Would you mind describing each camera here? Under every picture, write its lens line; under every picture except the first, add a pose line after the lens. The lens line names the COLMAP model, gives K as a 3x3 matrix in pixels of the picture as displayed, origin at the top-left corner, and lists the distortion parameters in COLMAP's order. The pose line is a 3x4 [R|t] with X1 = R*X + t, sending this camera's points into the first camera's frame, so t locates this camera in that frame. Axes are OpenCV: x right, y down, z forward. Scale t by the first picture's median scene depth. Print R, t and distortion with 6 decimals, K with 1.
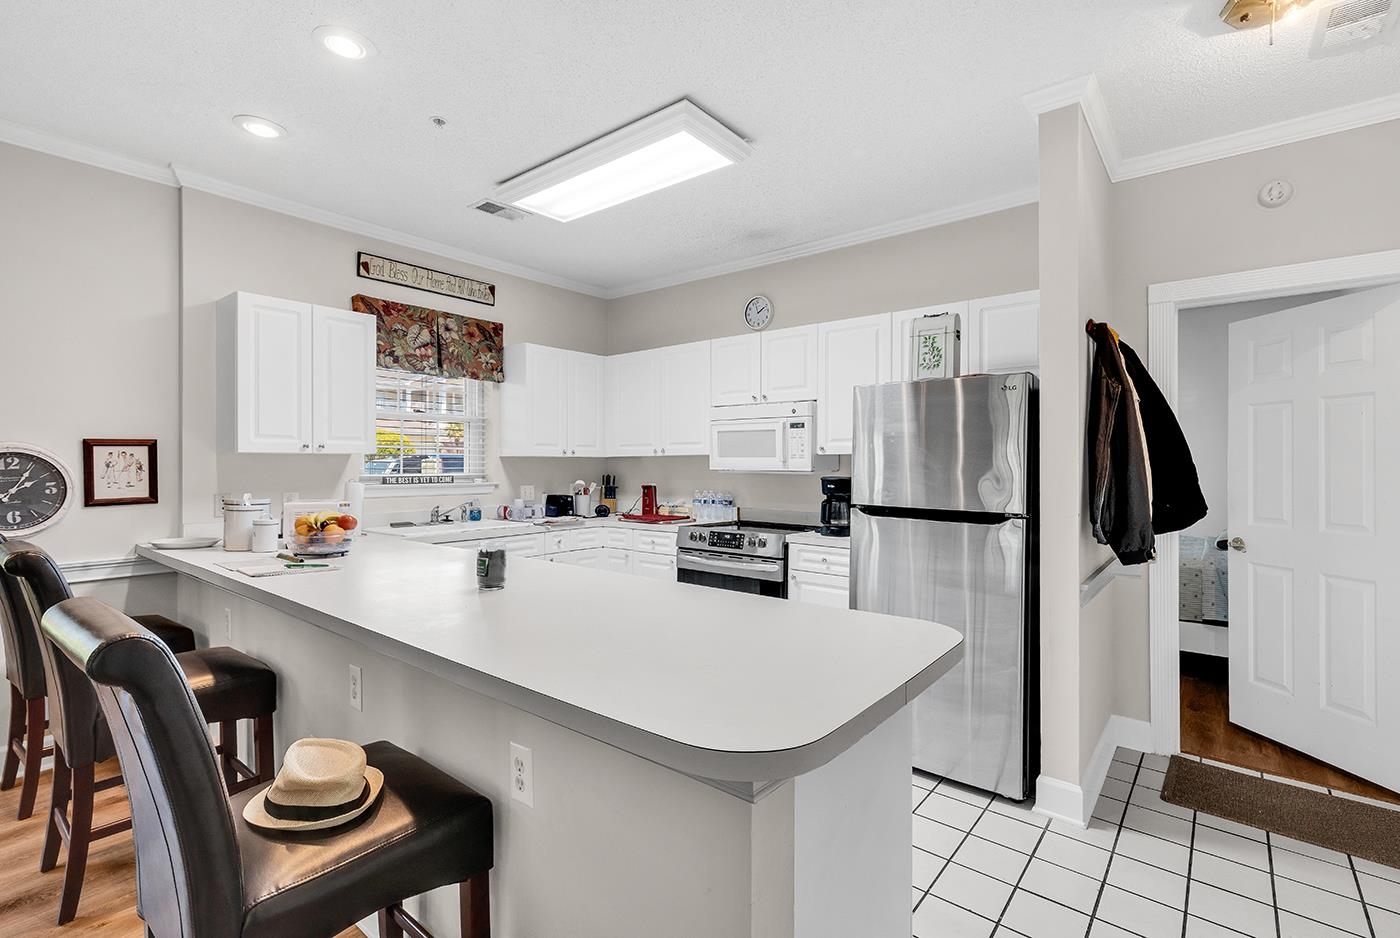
lens RADIAL K [[672.5, 0, 725.1], [0, 672.5, 462.6], [0, 0, 1]] dist [0.004162, 0.000665]
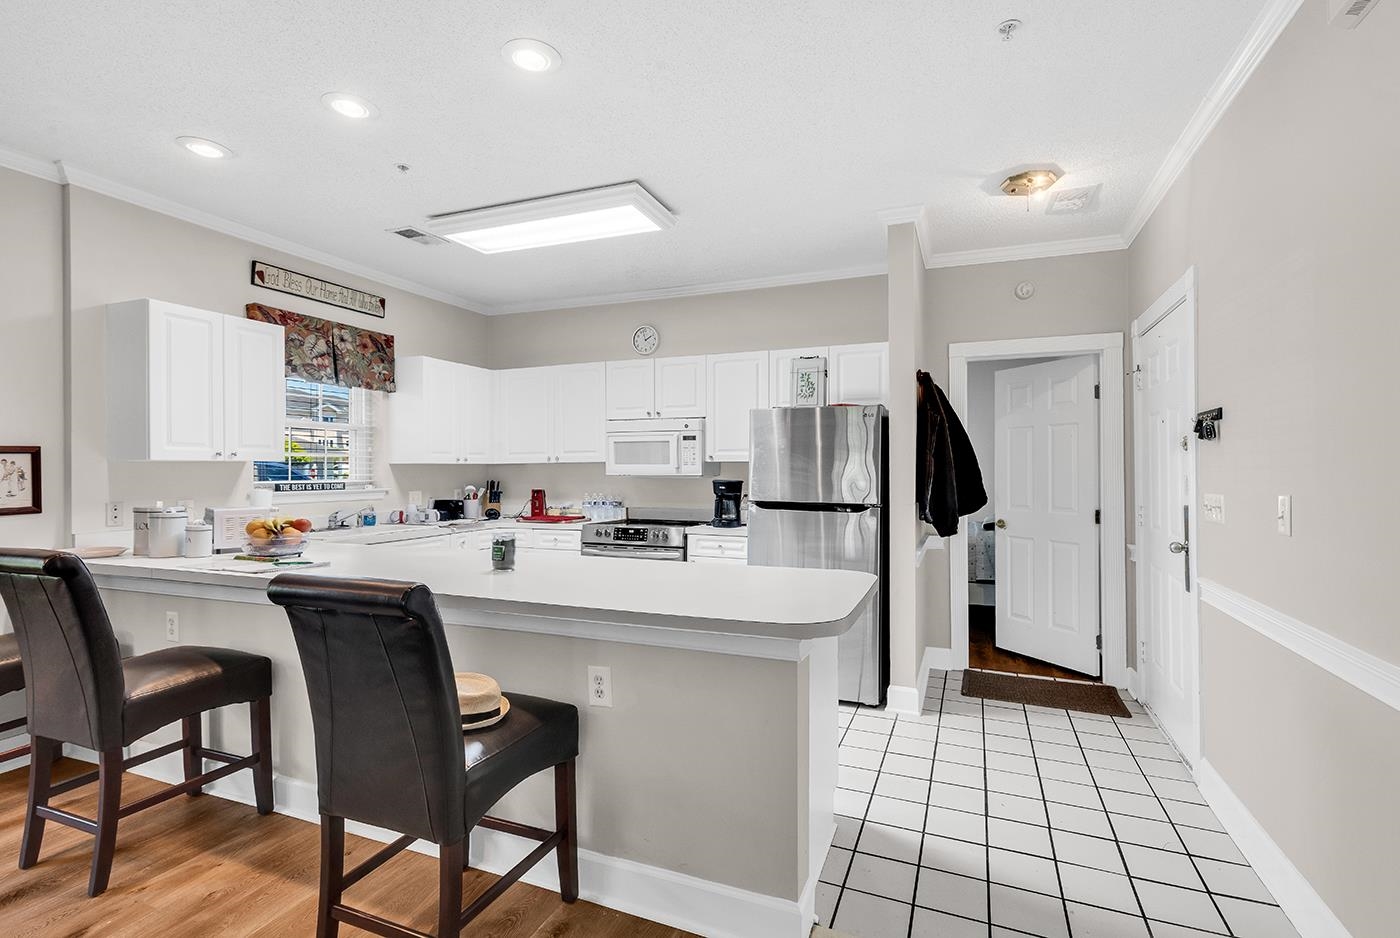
lens RADIAL K [[648.5, 0, 725.0], [0, 648.5, 469.8], [0, 0, 1]] dist [0.004794, 0.000703]
pose [[0.962252, -0.003426, 0.272138, -0.125350], [0.002887, 0.999993, 0.002380, -0.000445], [-0.272144, -0.001504, 0.962255, -0.120218]]
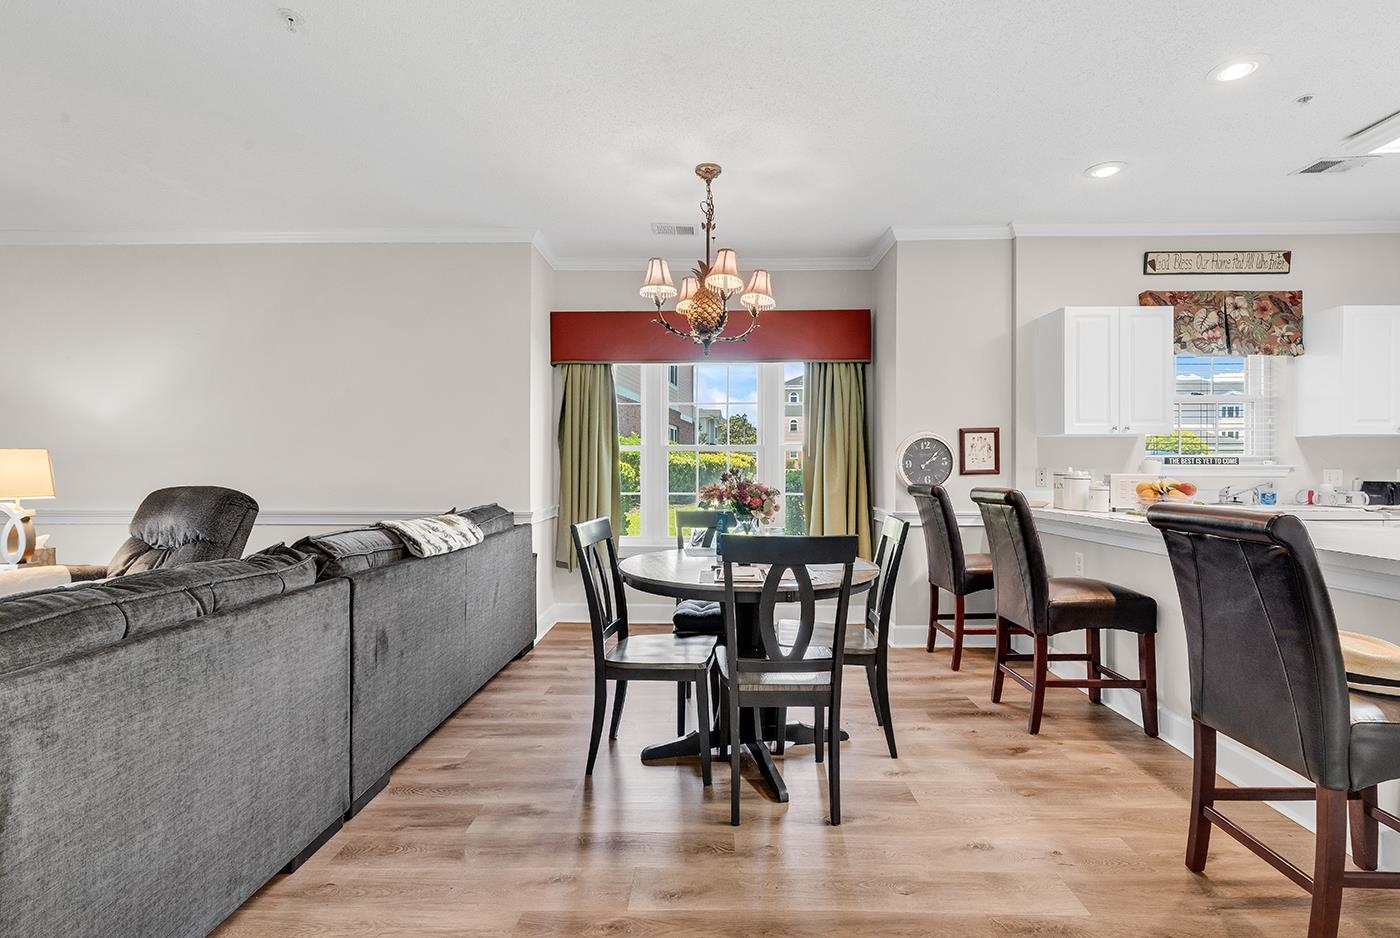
lens RADIAL K [[654.3, 0, 703.0], [0, 654.3, 465.5], [0, 0, 1]] dist [0.003615, 0.000084]
pose [[0.581169, 0.001879, -0.813781, -0.087614], [0.003192, 0.999984, 0.004588, 0.026834], [0.813777, -0.005264, 0.581153, -0.201767]]
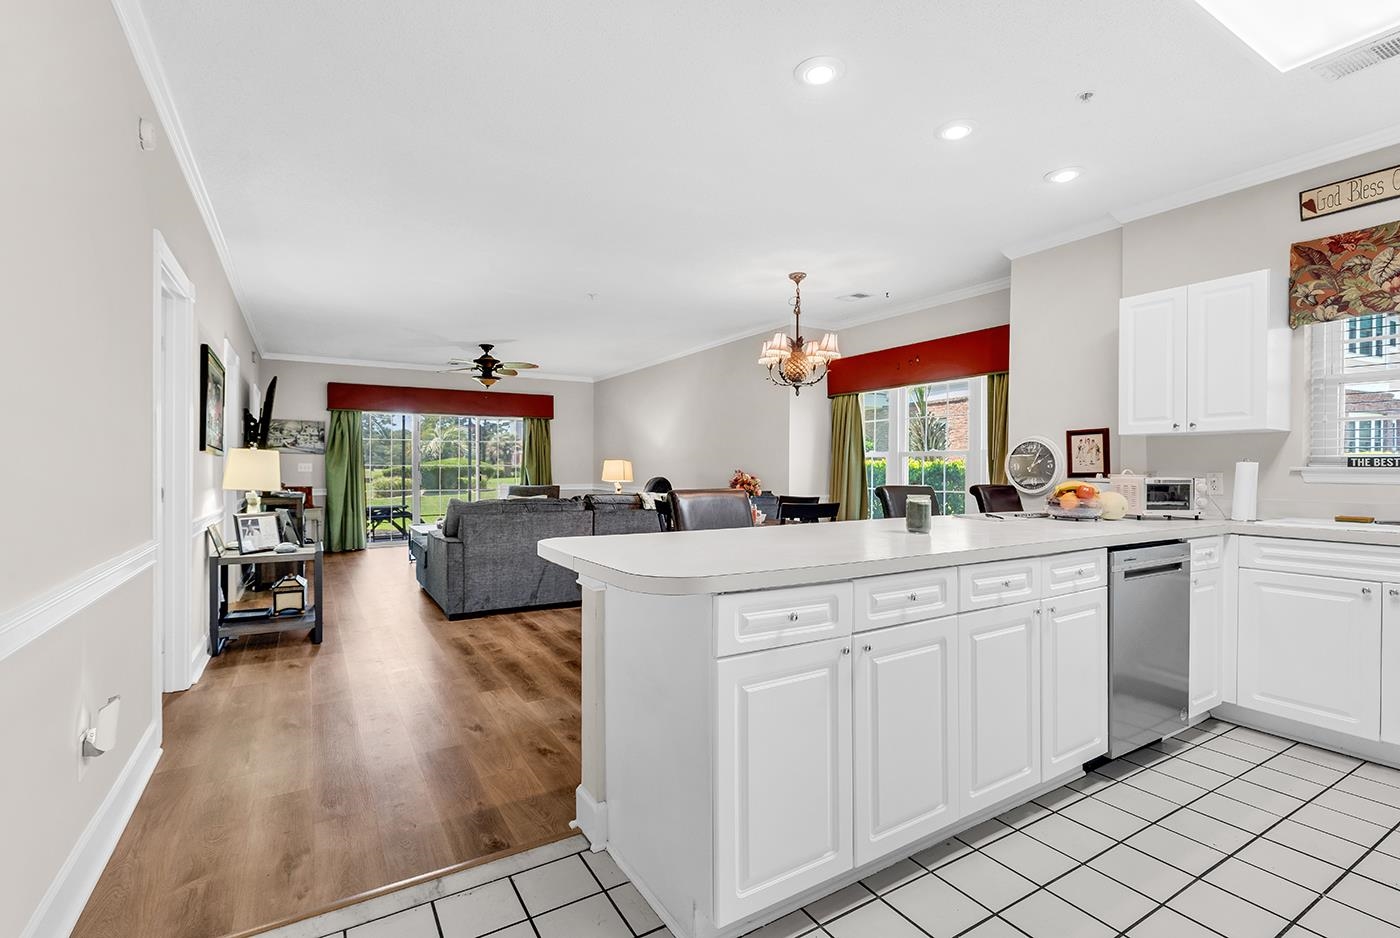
lens RADIAL K [[630.7, 0, 705.5], [0, 630.7, 467.6], [0, 0, 1]] dist [0.002727, 0.000161]
pose [[-0.359955, 0.000818, -0.932969, 0.449267], [0.002872, 0.999996, -0.000231, 0.030979], [0.932965, -0.002762, -0.359956, 0.555815]]
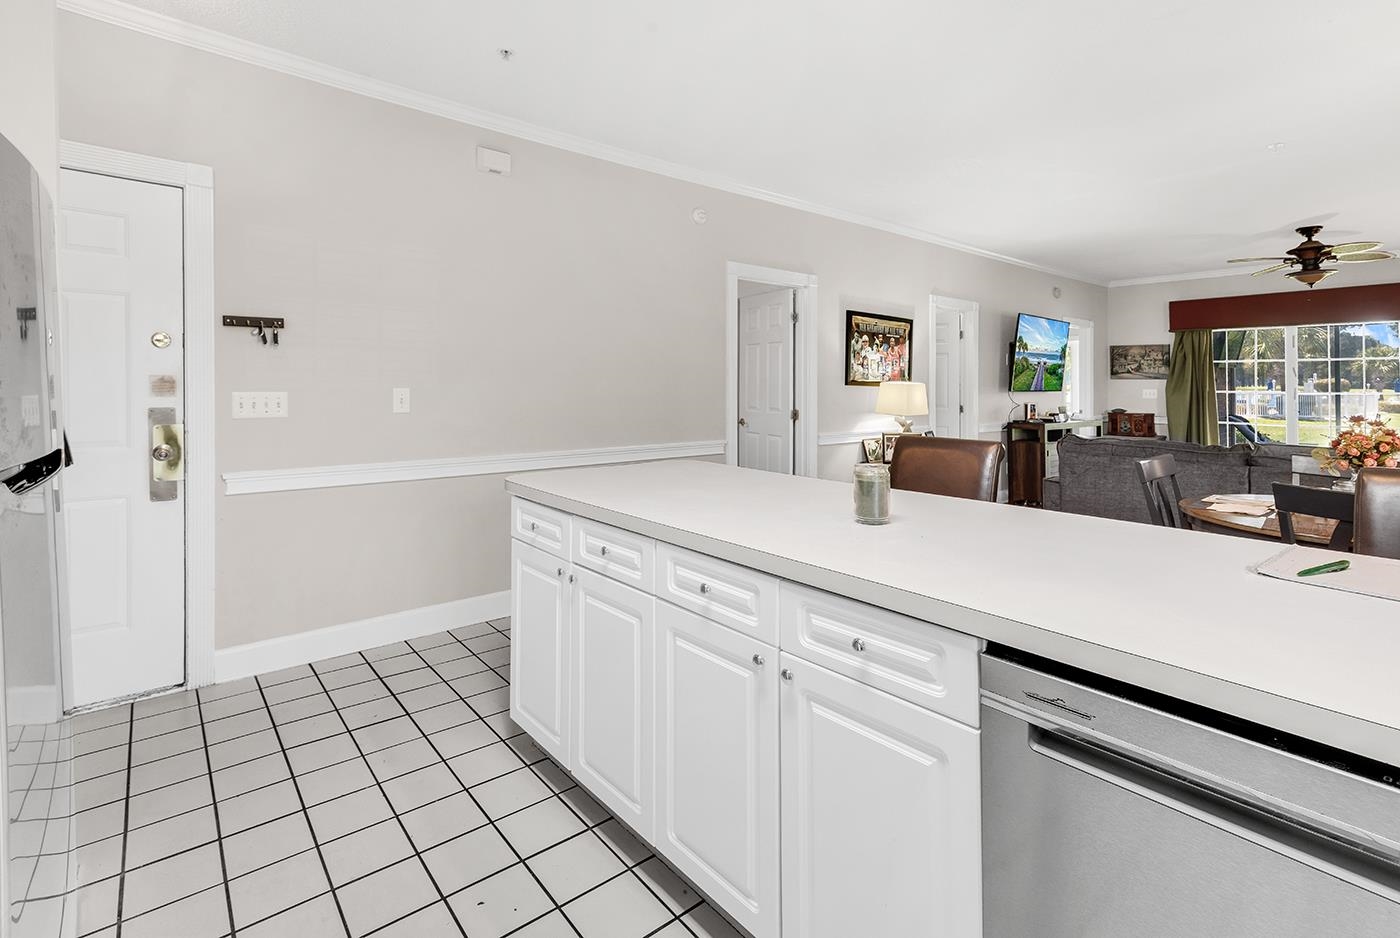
lens RADIAL K [[666.0, 0, 719.0], [0, 666.0, 375.7], [0, 0, 1]] dist [0.022847, 0.000705]
pose [[-0.974605, 0.002009, 0.223921, -0.167938], [-0.001893, 0.999850, -0.017209, 0.008462], [-0.223922, -0.017196, -0.974455, 0.957114]]
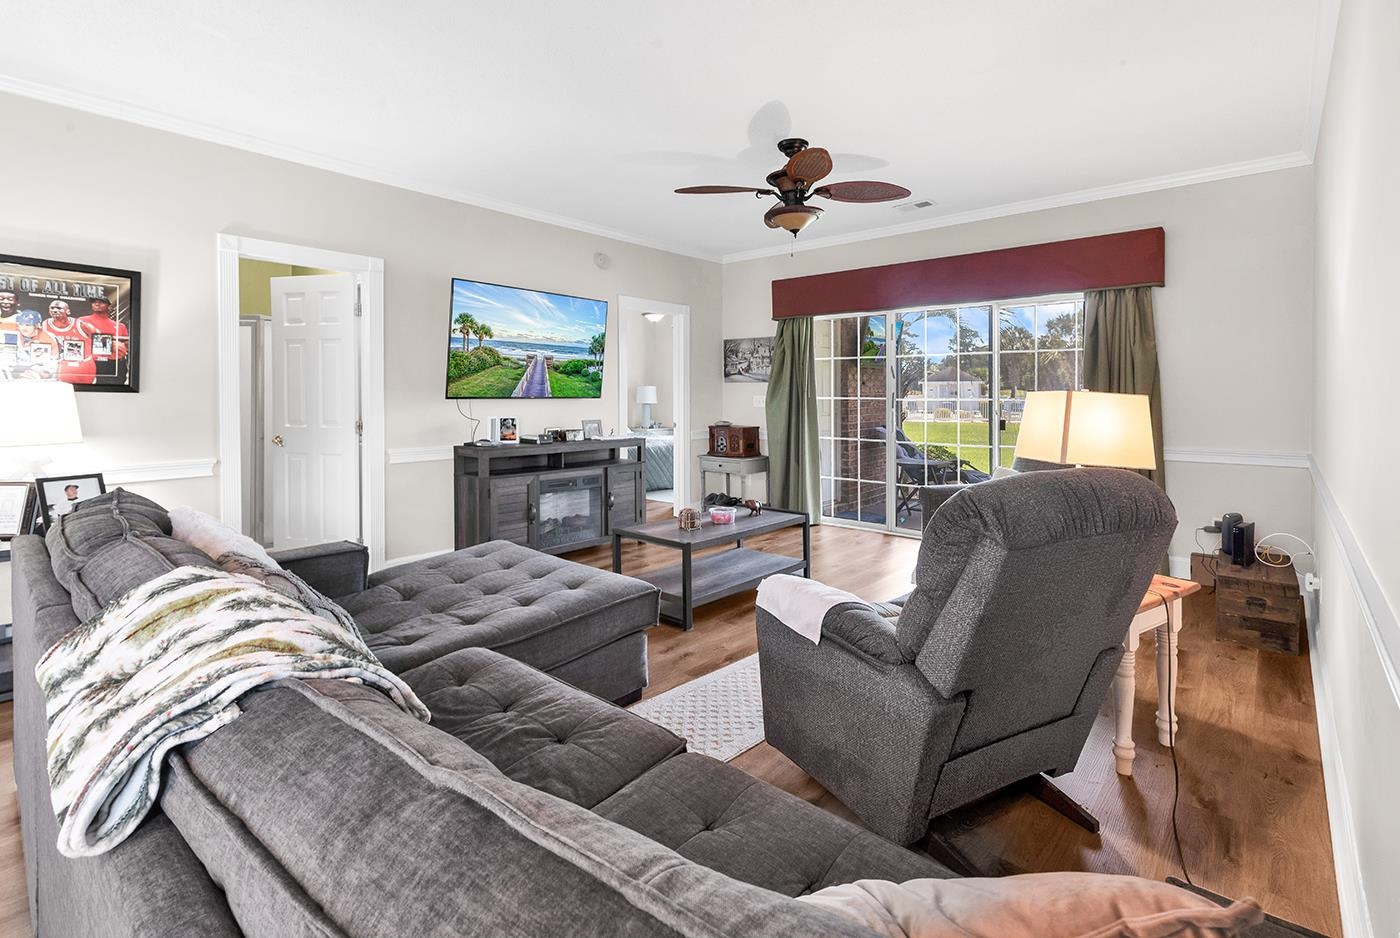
lens RADIAL K [[647.8, 0, 707.1], [0, 647.8, 402.2], [0, 0, 1]] dist [0.004259, -0.000179]
pose [[-0.996551, -0.000833, 0.082984, -1.028367], [0.000112, 0.999935, 0.011390, 0.010977], [-0.082988, 0.011360, -0.996486, 0.166747]]
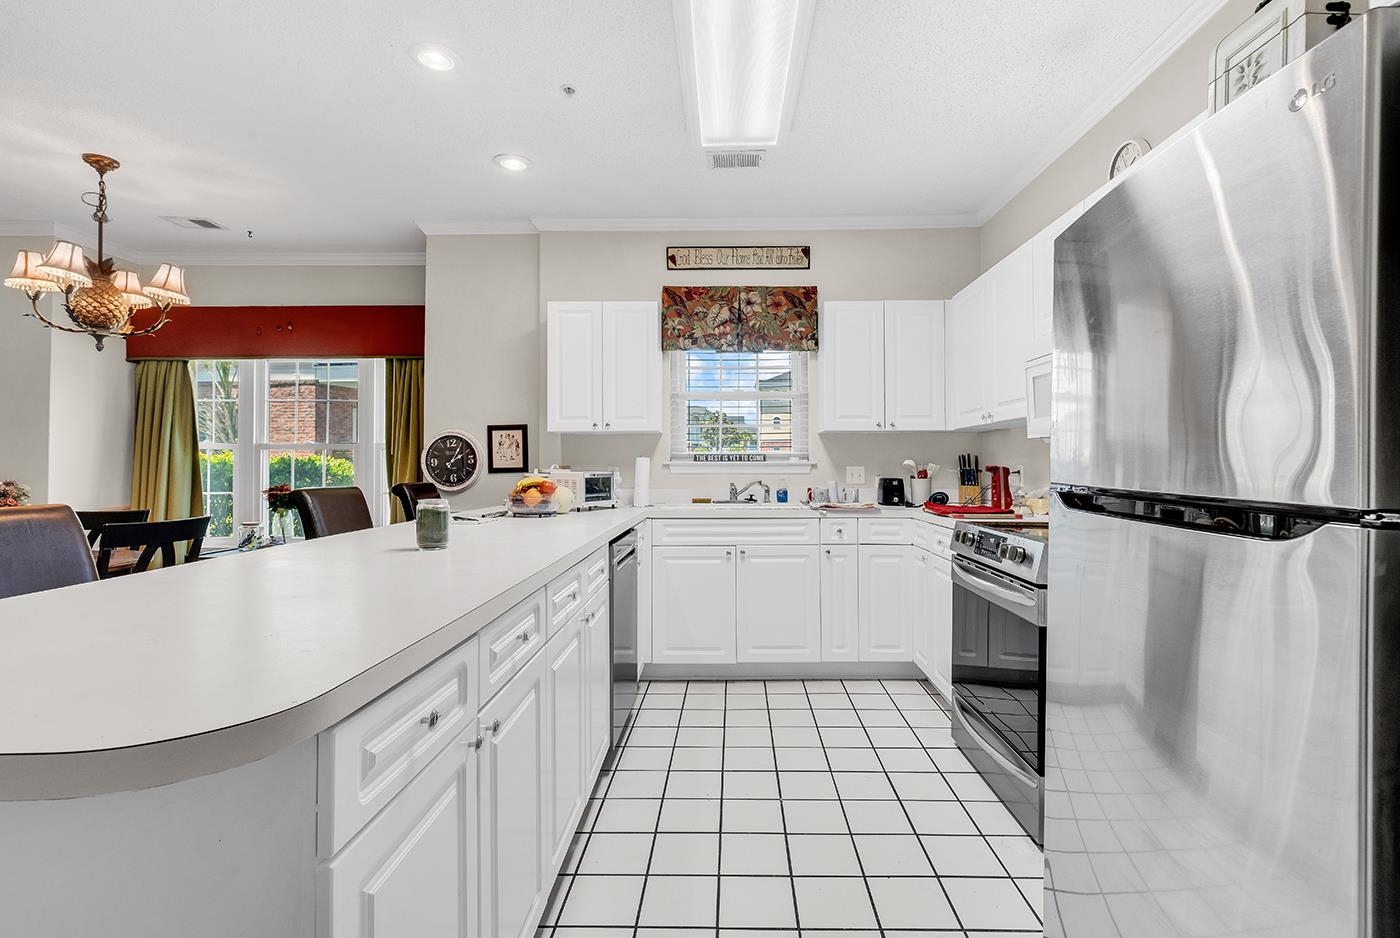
lens RADIAL K [[649.6, 0, 701.0], [0, 649.6, 449.6], [0, 0, 1]] dist [0.011595, 0.000067]
pose [[0.584028, -0.016667, -0.811562, 0.319816], [0.005906, 0.999850, -0.016283, 0.030092], [0.811712, 0.004717, 0.584039, 0.409416]]
